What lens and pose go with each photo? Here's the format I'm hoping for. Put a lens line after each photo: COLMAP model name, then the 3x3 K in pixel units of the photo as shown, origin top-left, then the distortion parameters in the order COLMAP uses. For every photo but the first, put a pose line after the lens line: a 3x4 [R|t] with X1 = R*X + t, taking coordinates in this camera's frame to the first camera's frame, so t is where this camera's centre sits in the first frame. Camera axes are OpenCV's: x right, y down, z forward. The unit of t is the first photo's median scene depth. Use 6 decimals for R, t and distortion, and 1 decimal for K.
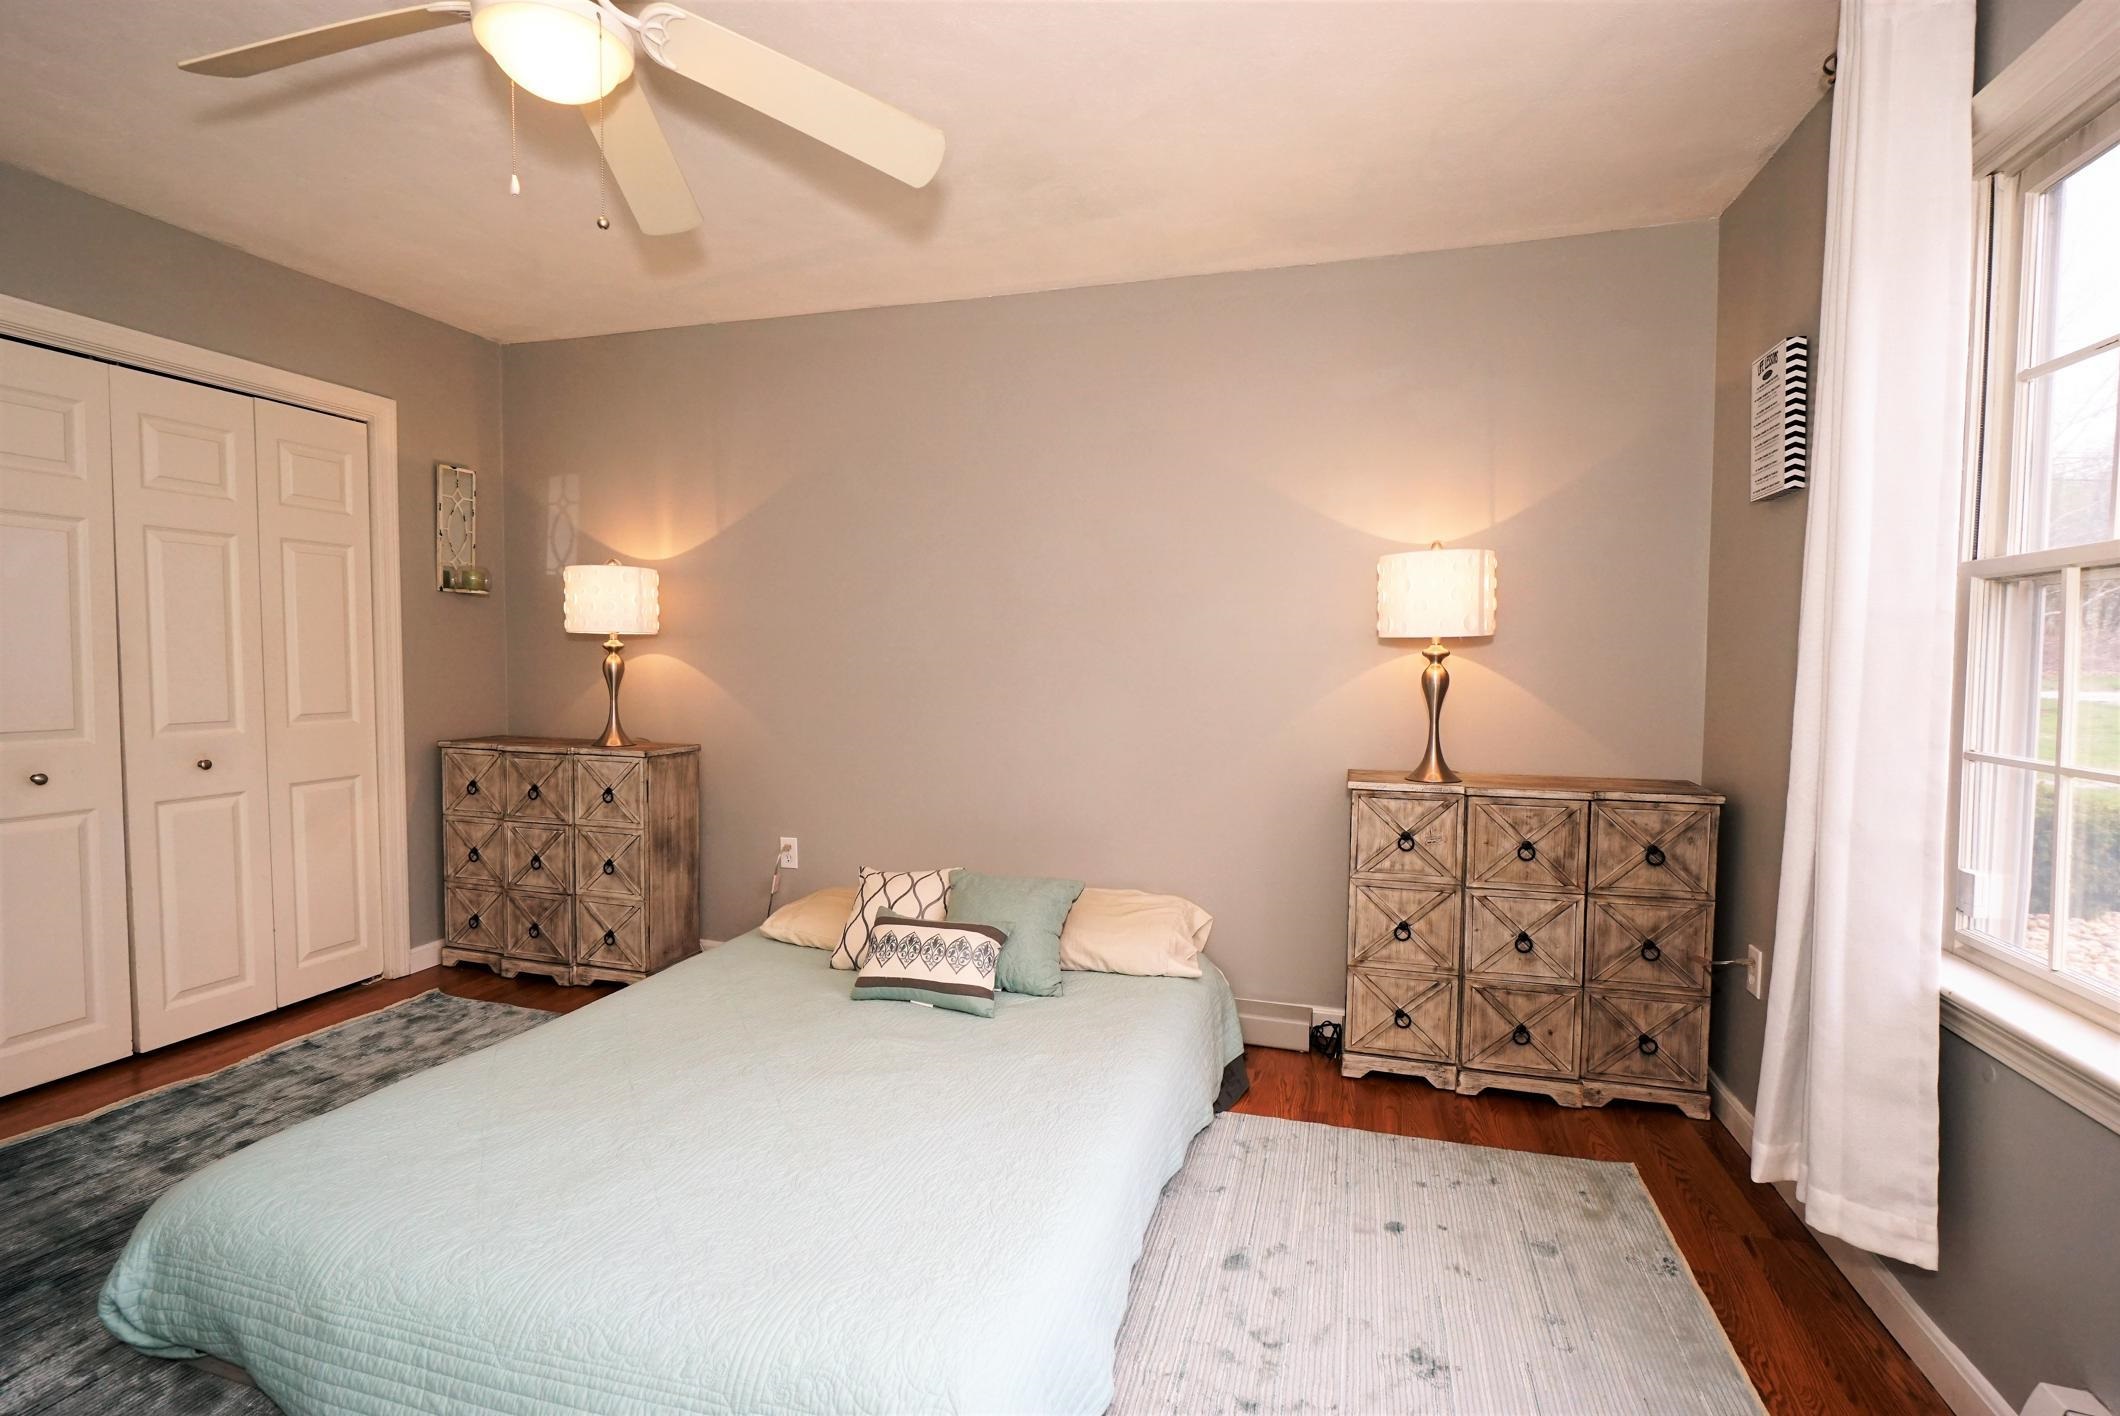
lens RADIAL K [[1000.5, 0, 1065.3], [0, 1000.5, 712.8], [0, 0, 1]] dist [-0.009093, 0.004538]
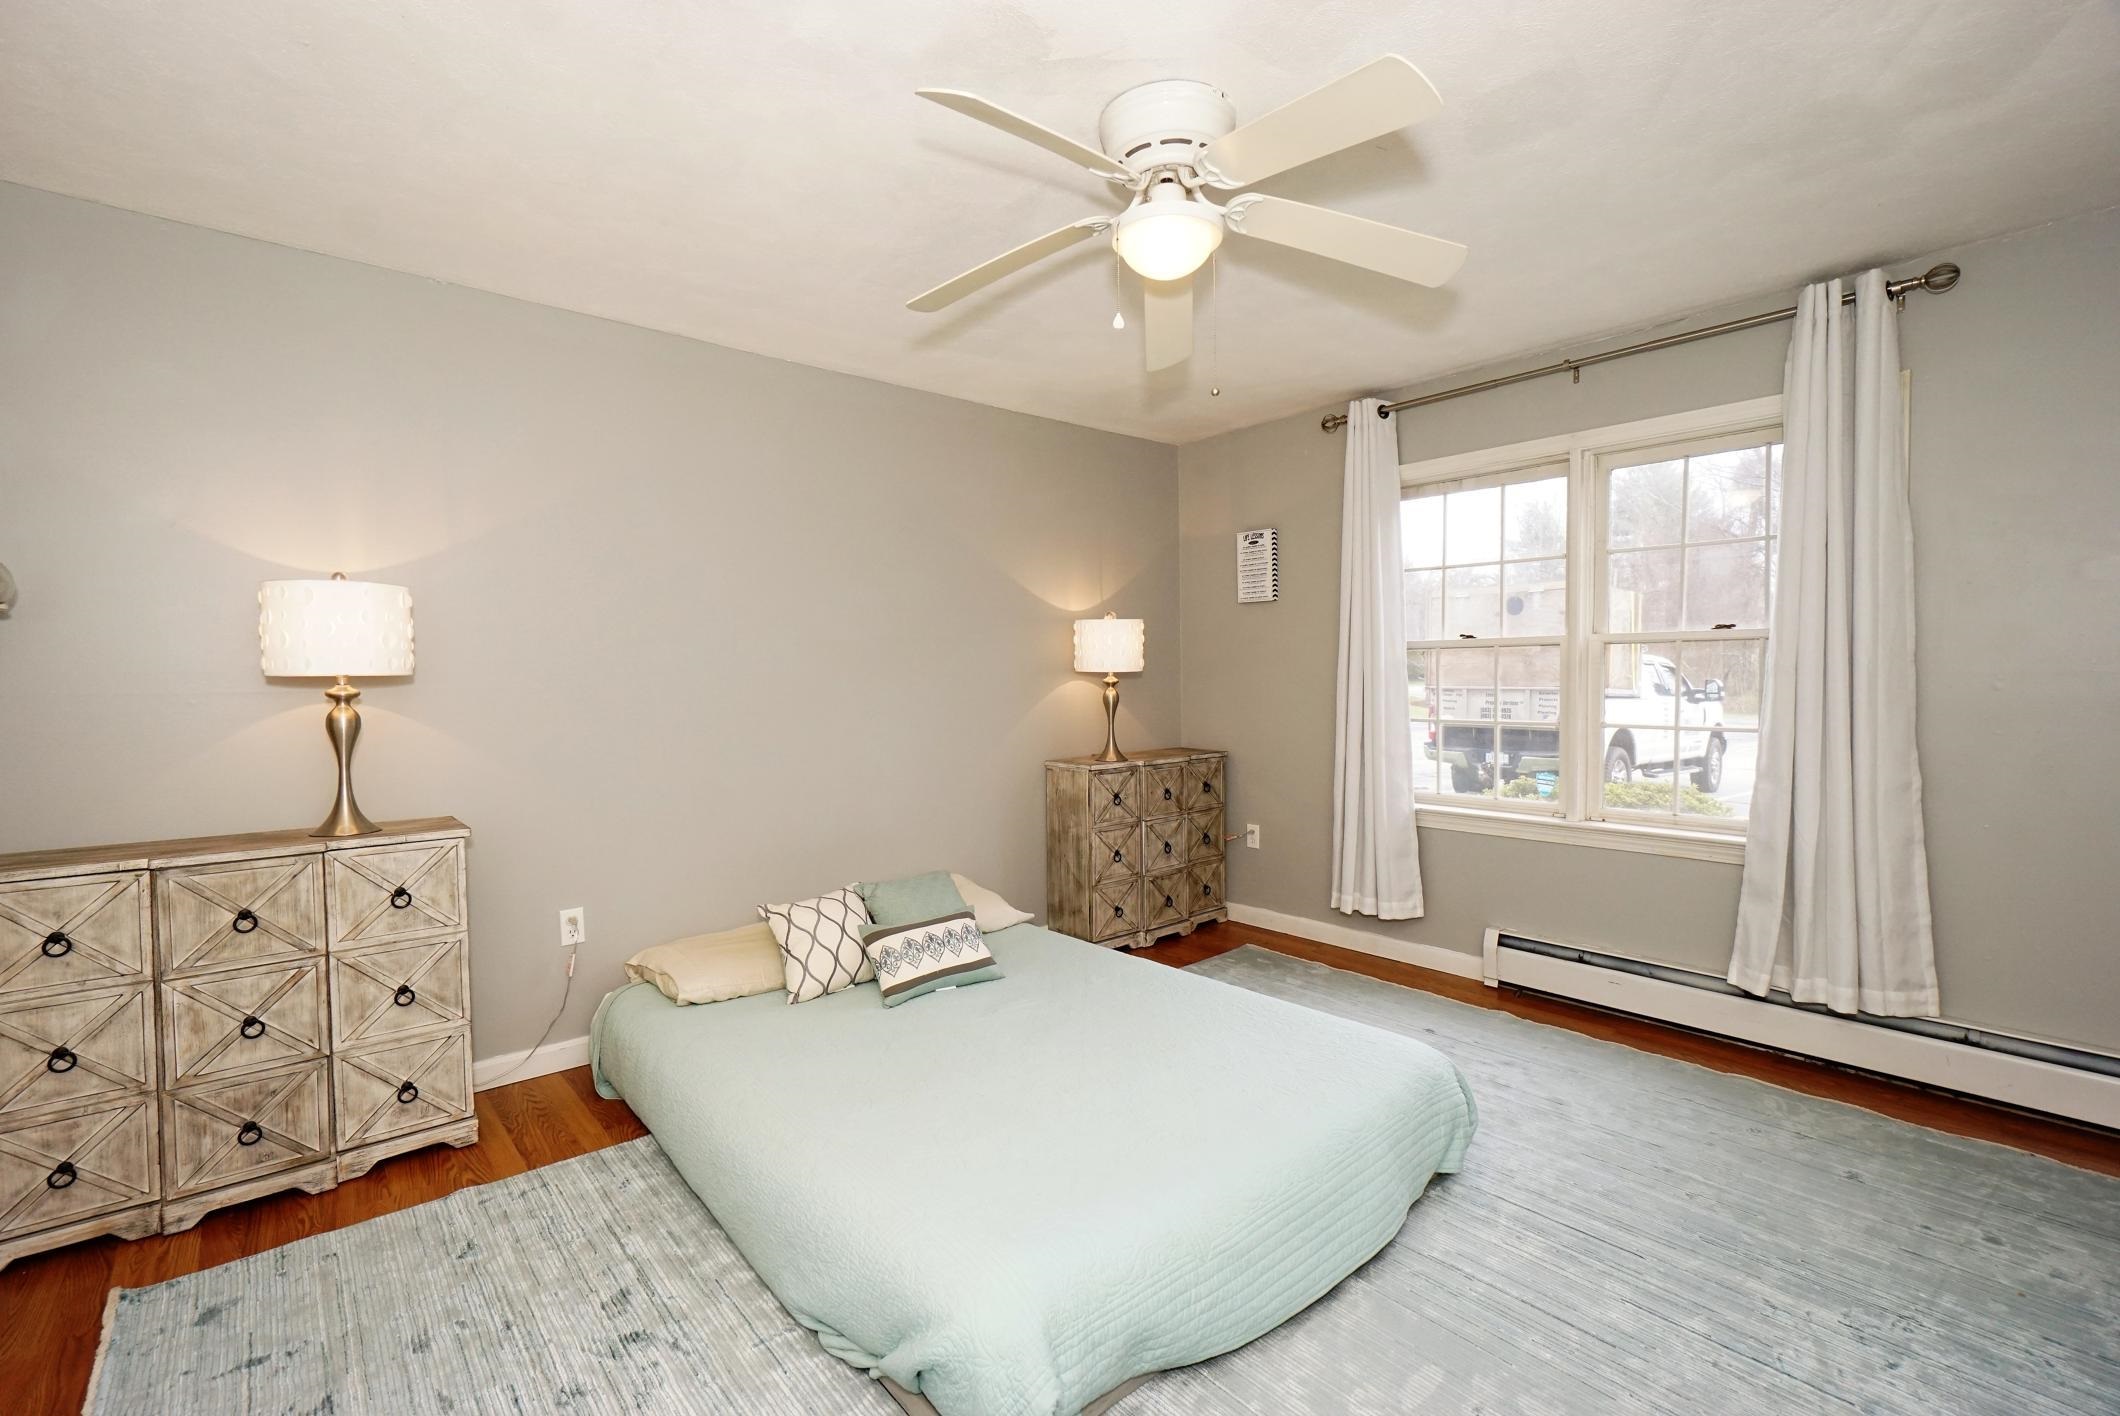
lens RADIAL K [[901.5, 0, 1062.2], [0, 901.5, 702.6], [0, 0, 1]] dist [-0.006678, 0.000751]
pose [[0.543325, -0.041752, 0.838484, -0.897467], [0.059404, 0.998171, 0.011211, -0.046433], [-0.837418, 0.043718, 0.544811, 0.279815]]
